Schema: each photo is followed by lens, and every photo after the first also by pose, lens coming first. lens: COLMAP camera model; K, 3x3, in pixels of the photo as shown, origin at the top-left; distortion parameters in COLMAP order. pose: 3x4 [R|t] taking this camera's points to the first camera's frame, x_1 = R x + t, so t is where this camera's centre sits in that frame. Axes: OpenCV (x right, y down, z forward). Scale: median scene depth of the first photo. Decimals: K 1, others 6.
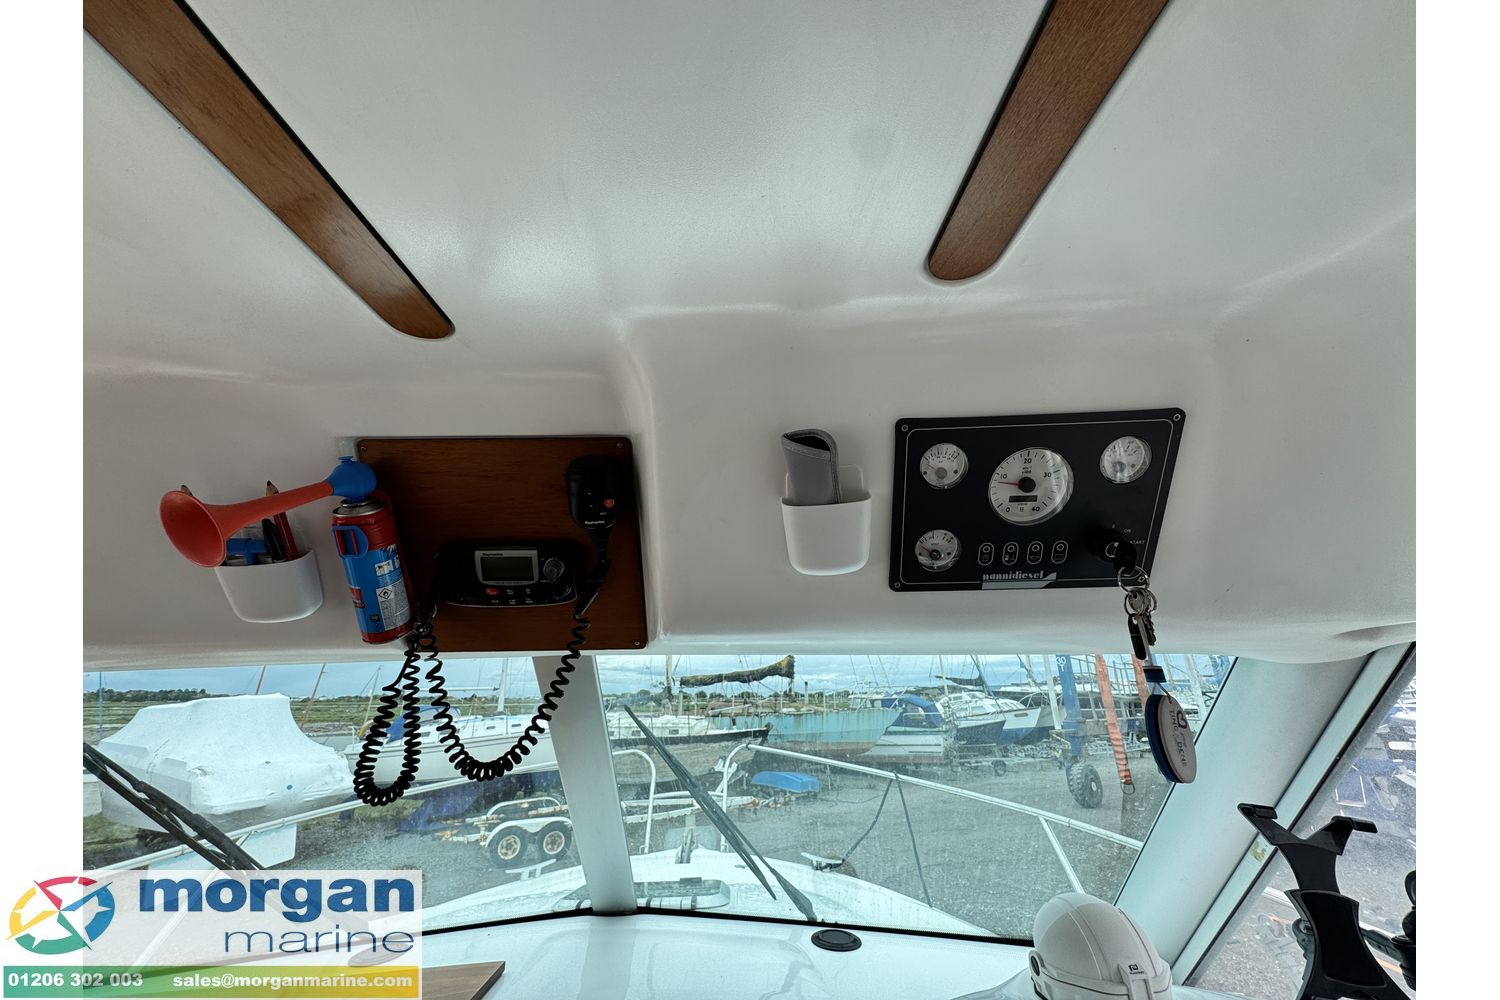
lens RADIAL K [[531.6, 0, 750.8], [0, 531.6, 498.0], [0, 0, 1]] dist [-0.004656, 0.000400]
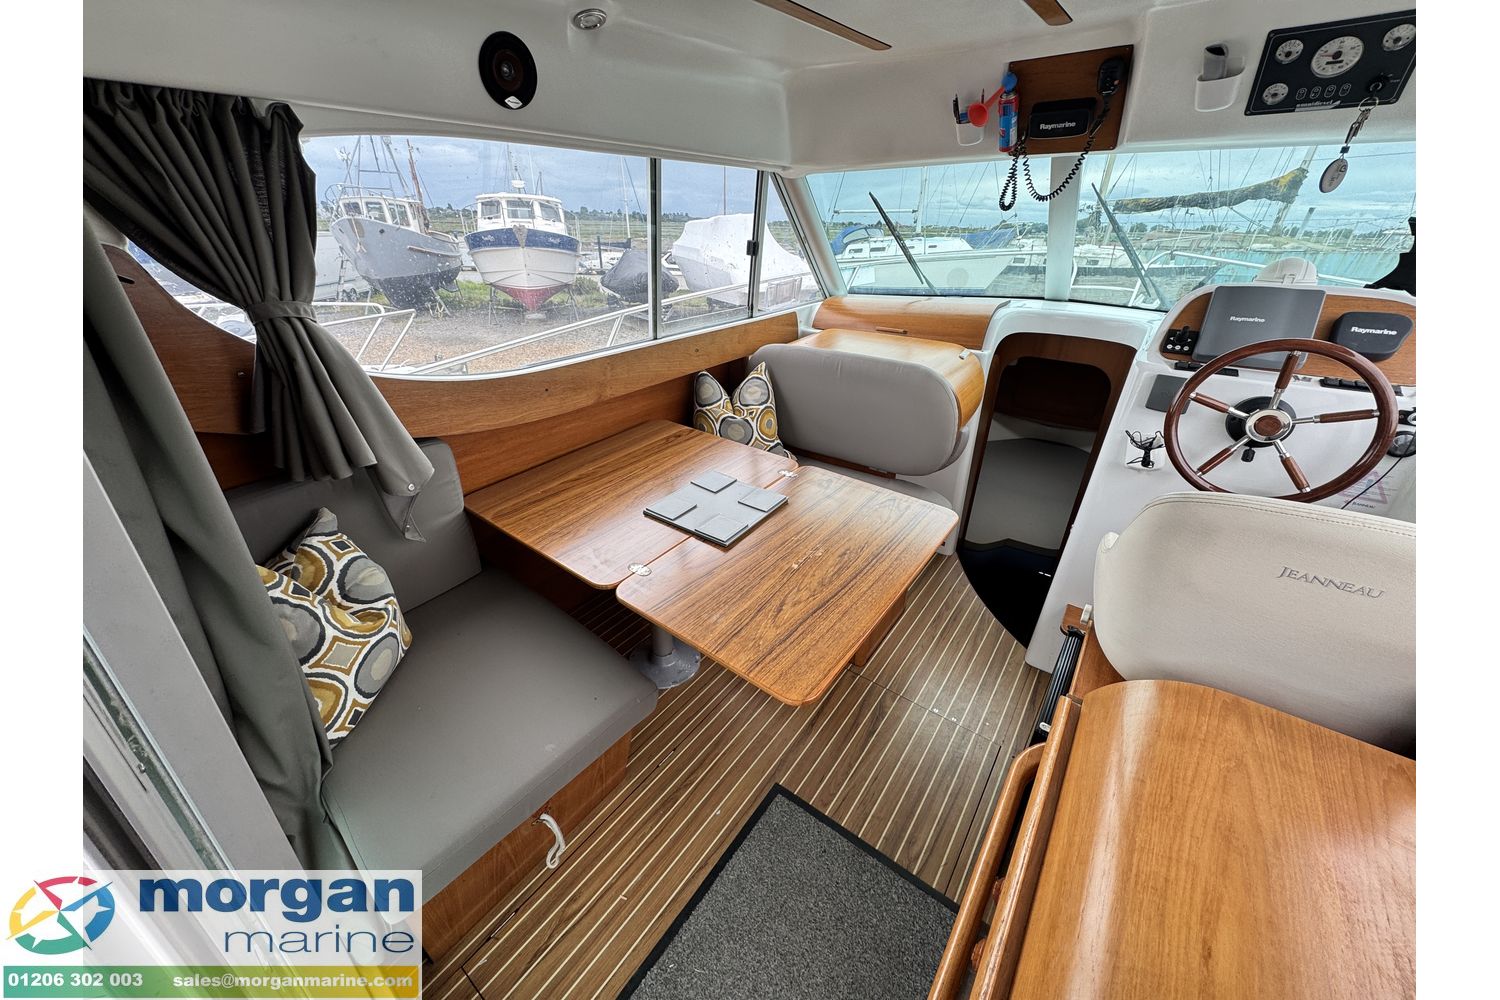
lens RADIAL K [[531.6, 0, 749.6], [0, 531.6, 497.9], [0, 0, 1]] dist [-0.004656, 0.000400]
pose [[0.785672, 0.302336, -0.539734, 0.017287], [0.195156, 0.706775, 0.679988, -0.035456], [0.587056, -0.639579, 0.496290, -0.138456]]
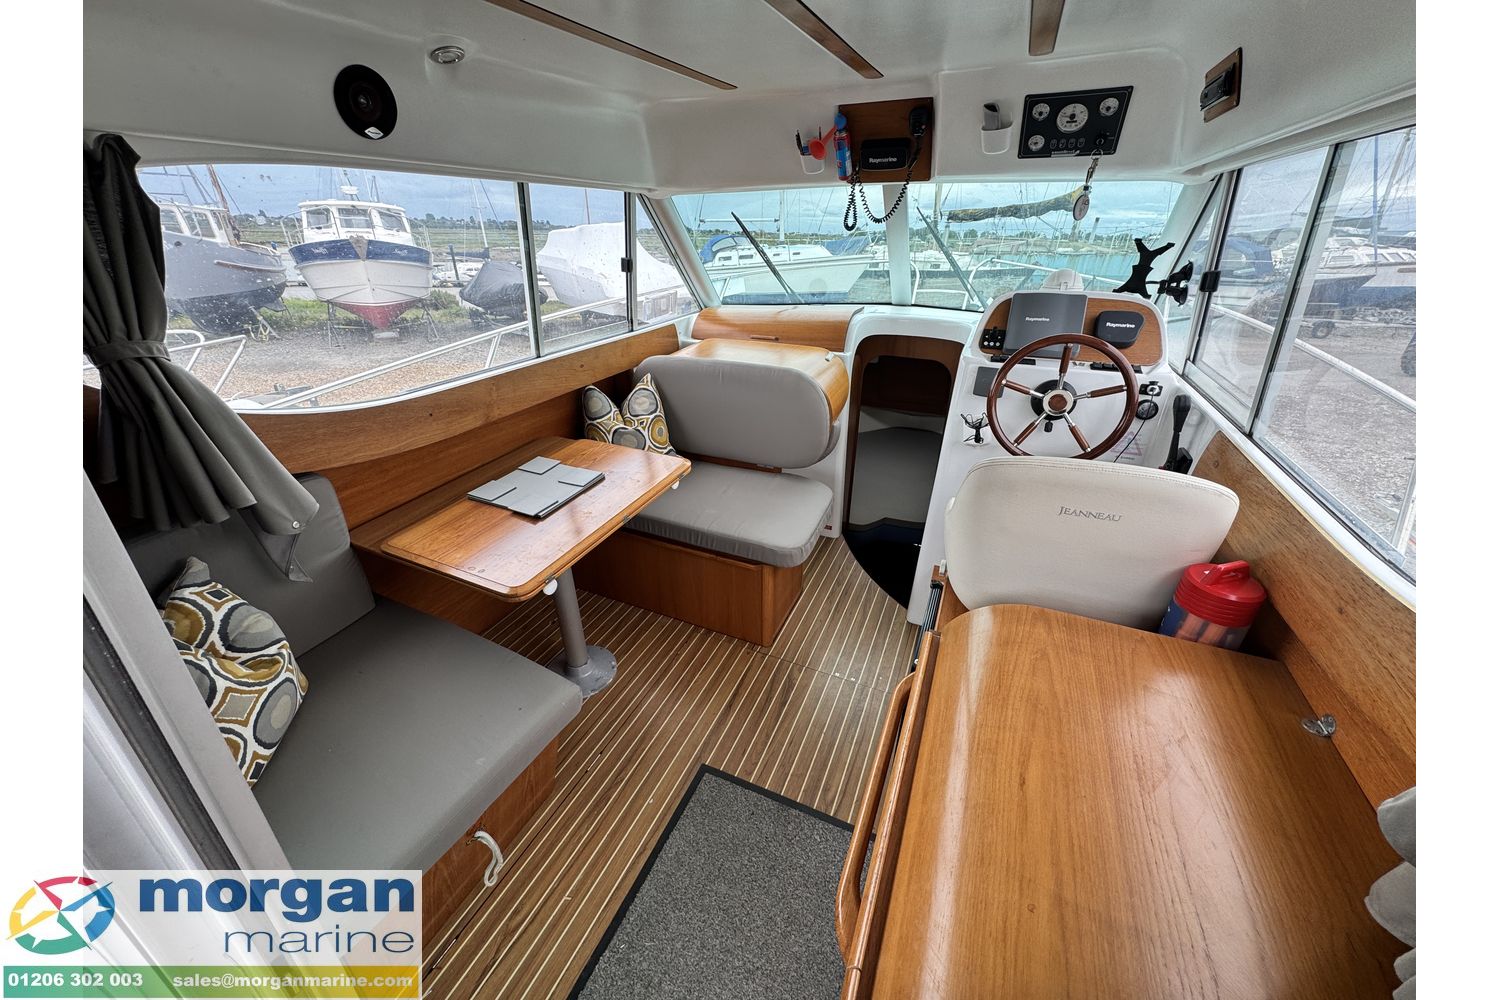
lens RADIAL K [[531.6, 0, 750.7], [0, 531.6, 497.7], [0, 0, 1]] dist [-0.004656, 0.000400]
pose [[0.903019, 0.209641, -0.374976, 0.023088], [0.130455, 0.697817, 0.704296, -0.042680], [0.409314, -0.684910, 0.602794, -0.146757]]
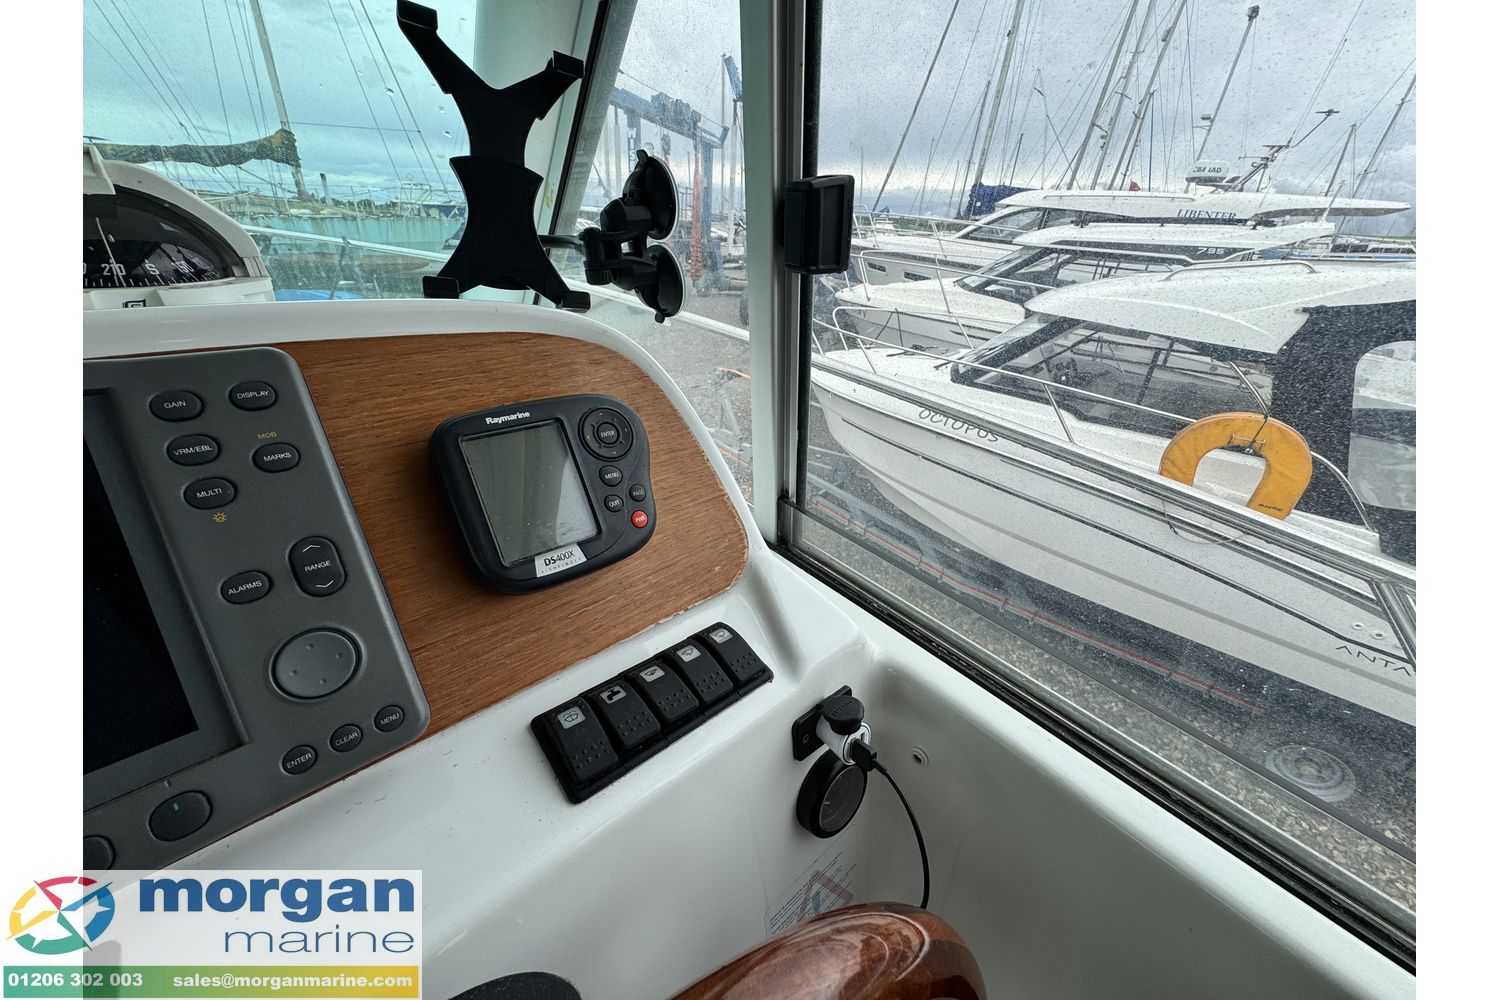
lens RADIAL K [[531.6, 0, 749.8], [0, 531.6, 497.9], [0, 0, 1]] dist [-0.004656, 0.000400]
pose [[0.772552, -0.244170, 0.586126, 0.042952], [-0.275988, 0.702211, 0.656300, 0.026678], [-0.571833, -0.668790, 0.475107, 0.009978]]
